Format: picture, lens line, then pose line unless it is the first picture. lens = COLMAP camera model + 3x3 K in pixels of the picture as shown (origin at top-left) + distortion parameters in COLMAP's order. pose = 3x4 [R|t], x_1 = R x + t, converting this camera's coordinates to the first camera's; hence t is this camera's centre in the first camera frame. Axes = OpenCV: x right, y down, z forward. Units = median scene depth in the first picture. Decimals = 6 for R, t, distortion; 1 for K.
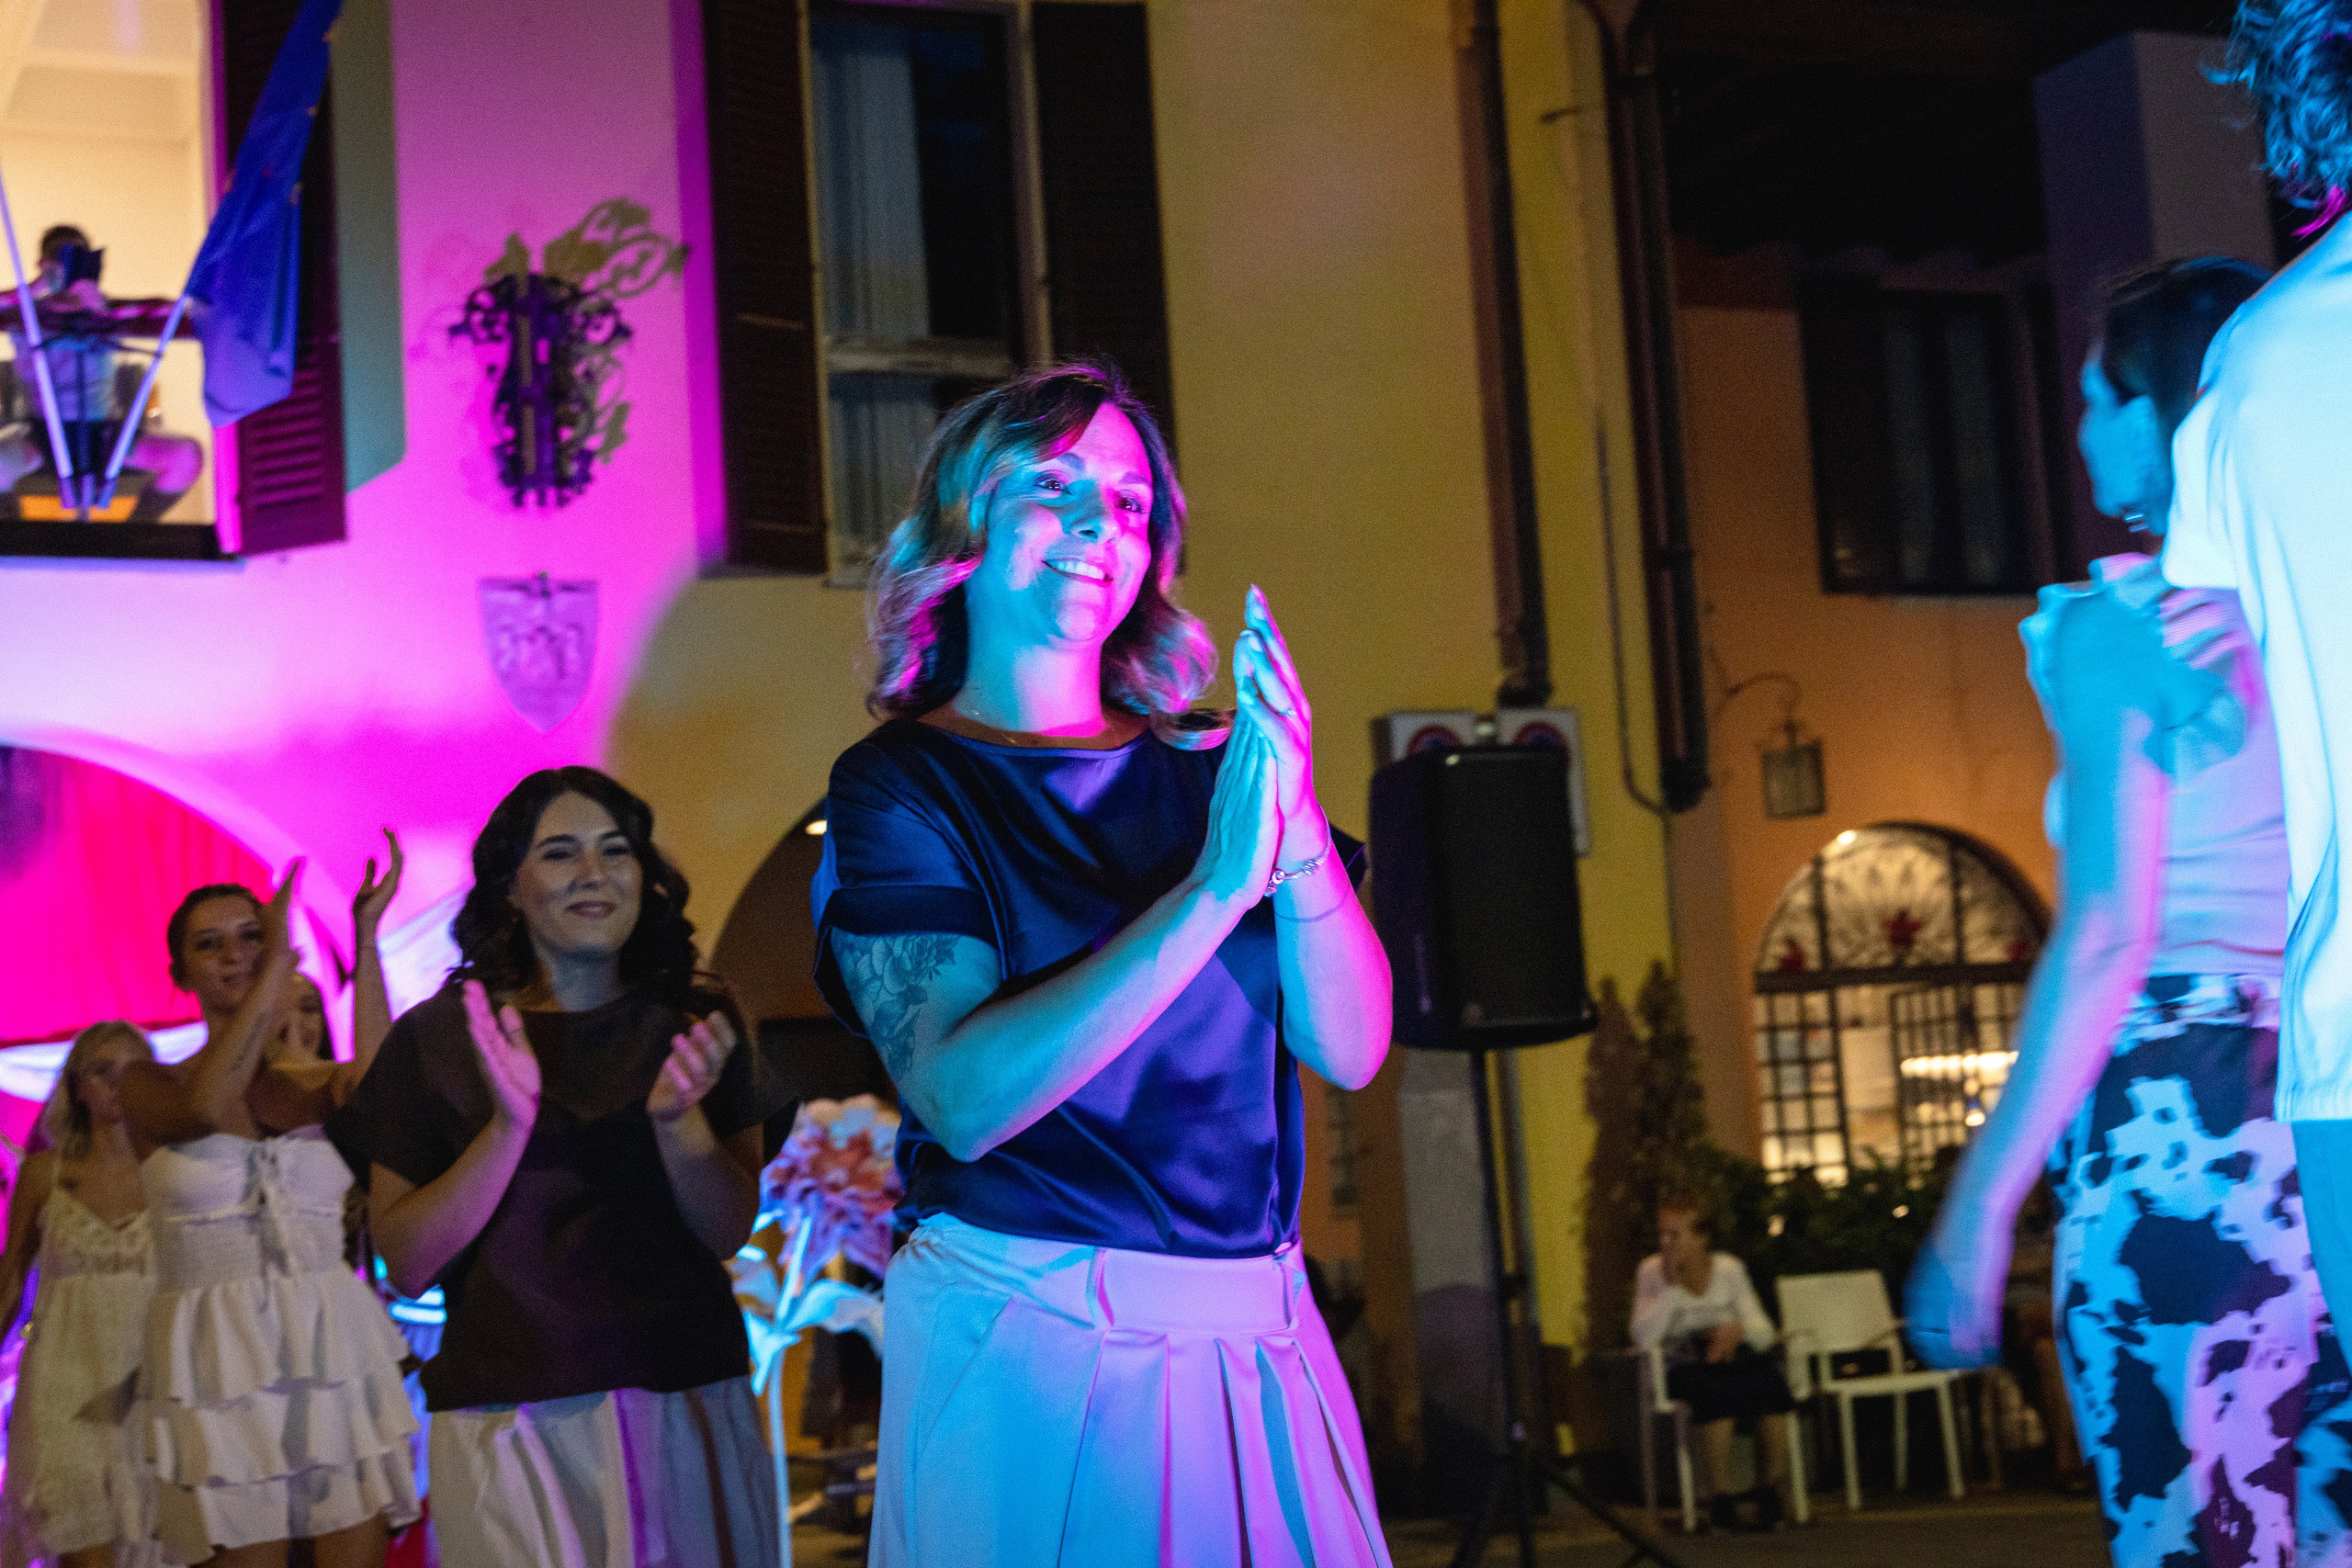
lens RADIAL K [[3379.2, 0, 1179.0], [0, 3379.2, 781.7], [0, 0, 1]] dist [0.012001, 0.000000]
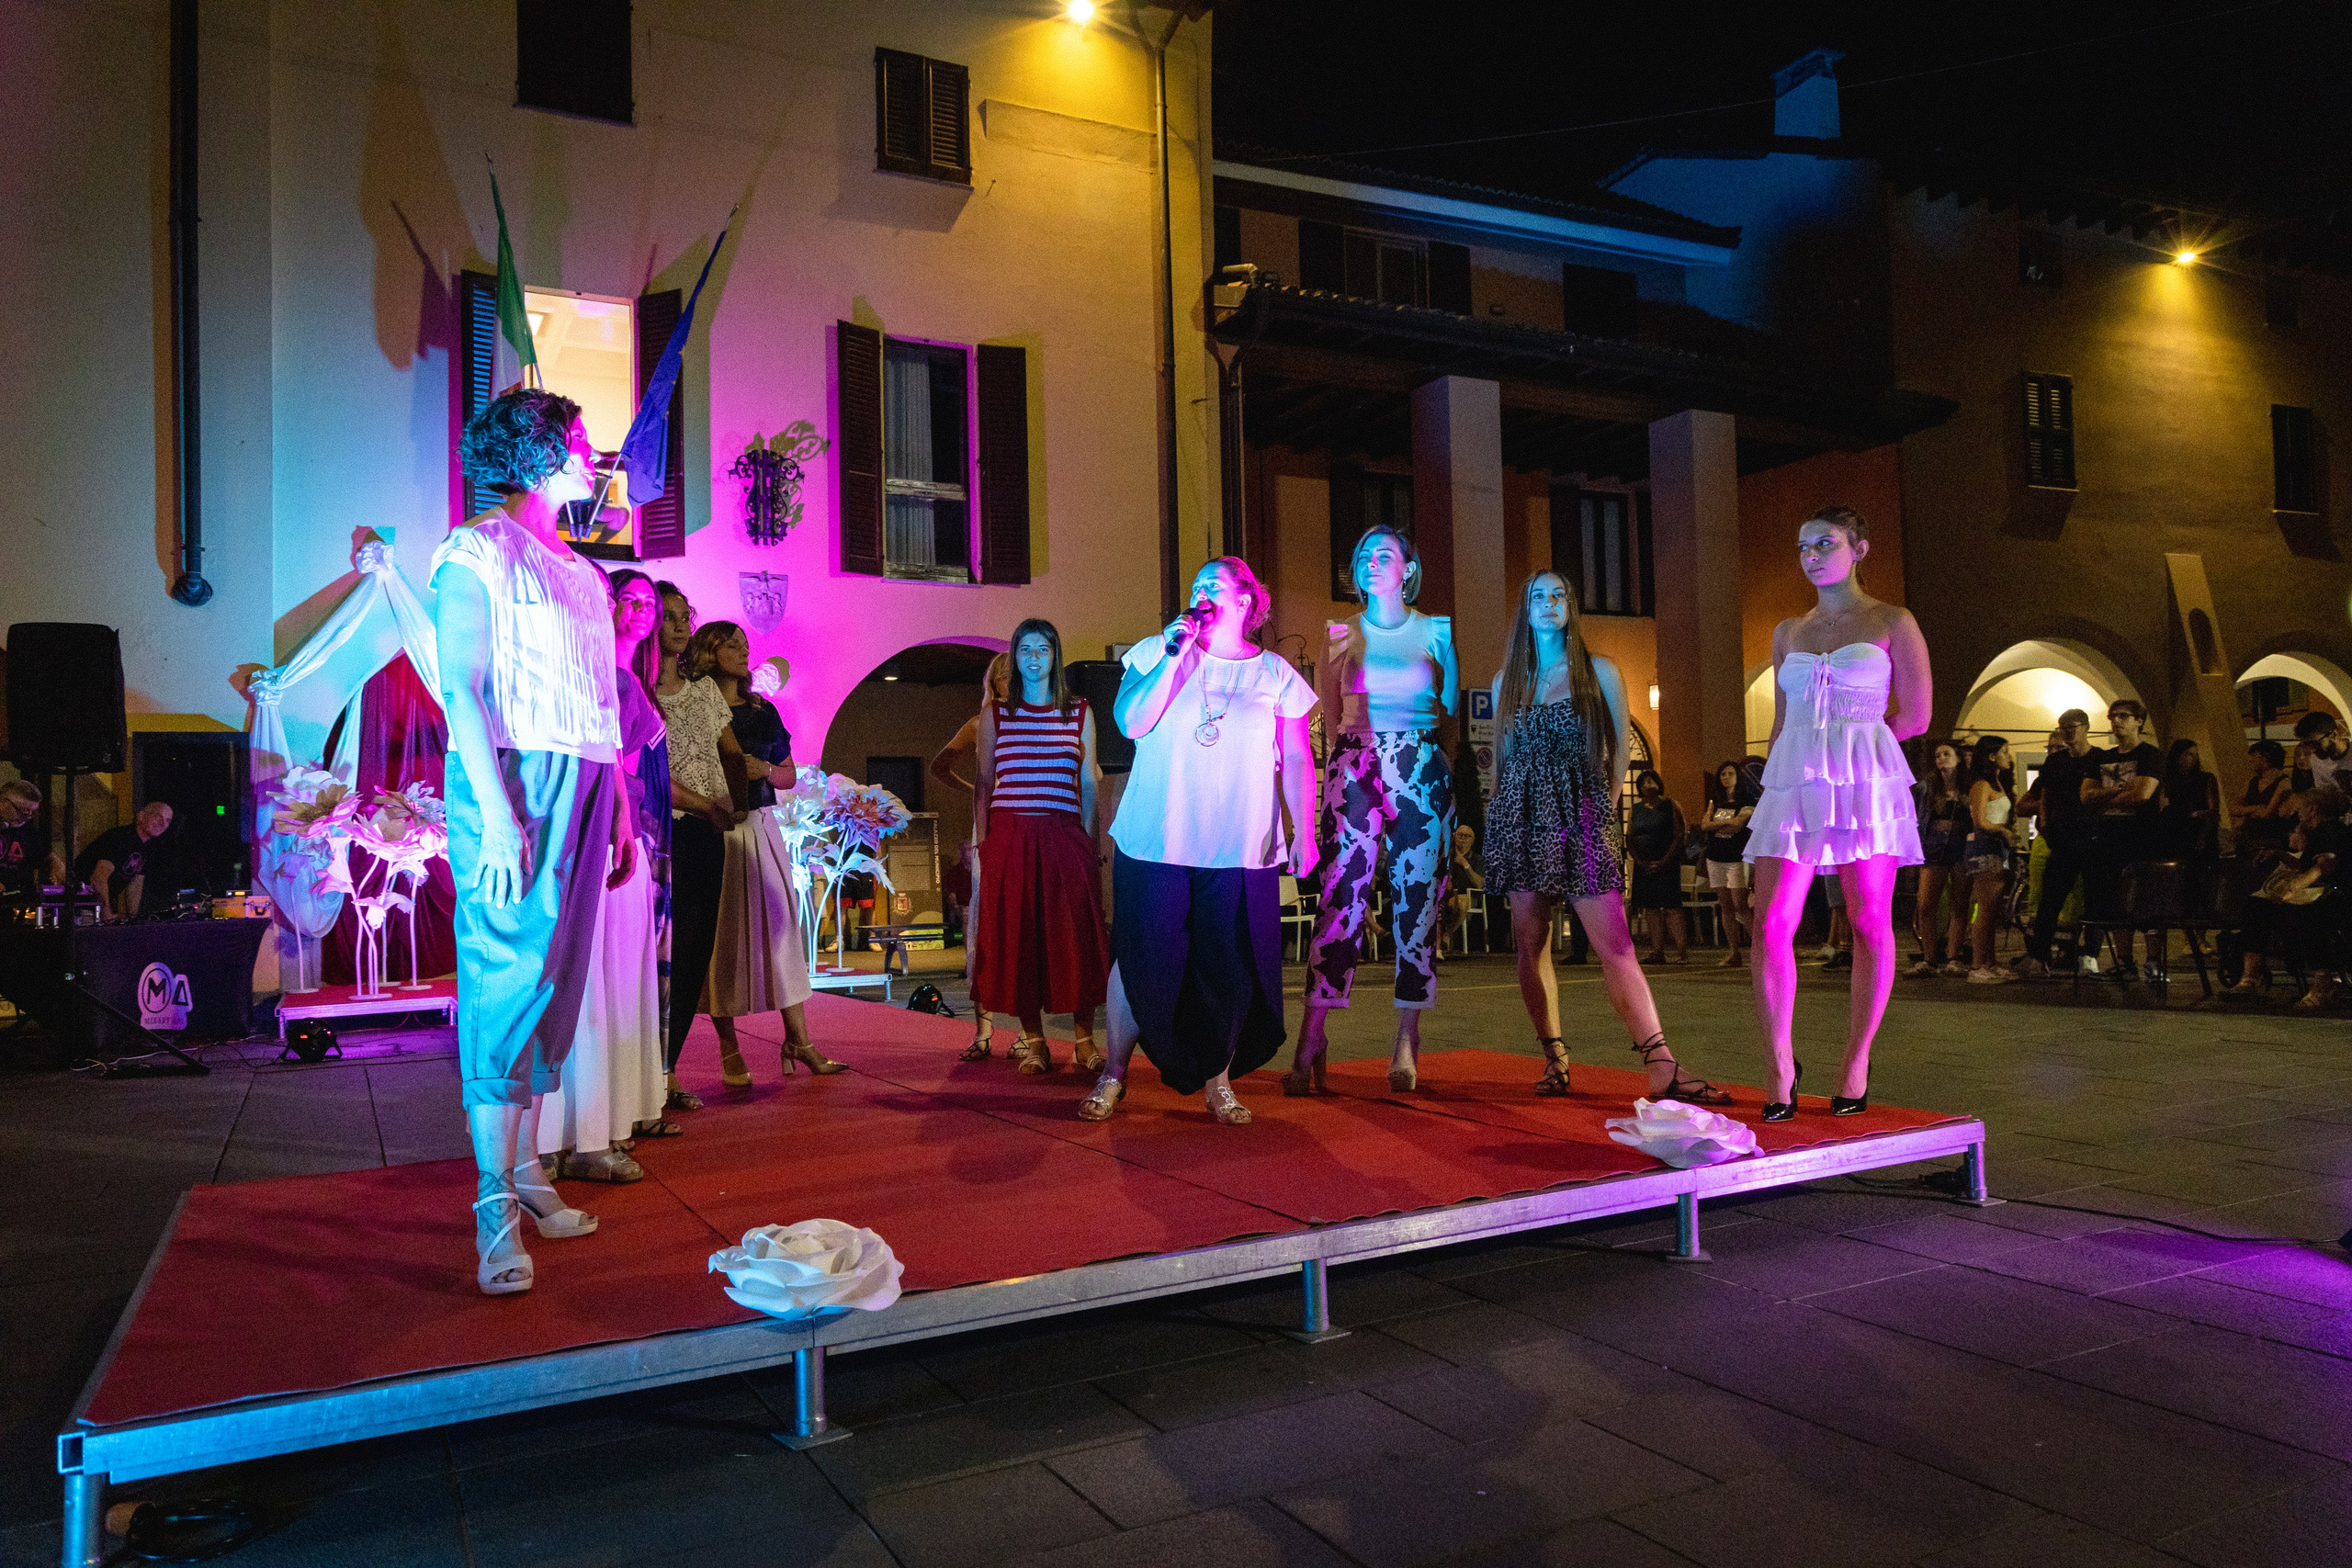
lens RADIAL K [[1576.6, 0, 1171.0], [0, 1576.6, 787.3], [0, 0, 1]] dist [0.006238, -0.016886]
pose [[0.998491, 0.045477, 0.030789, 0.082349], [-0.047703, 0.995973, 0.075910, -0.005631], [-0.027213, -0.077264, 0.996639, -0.181417]]
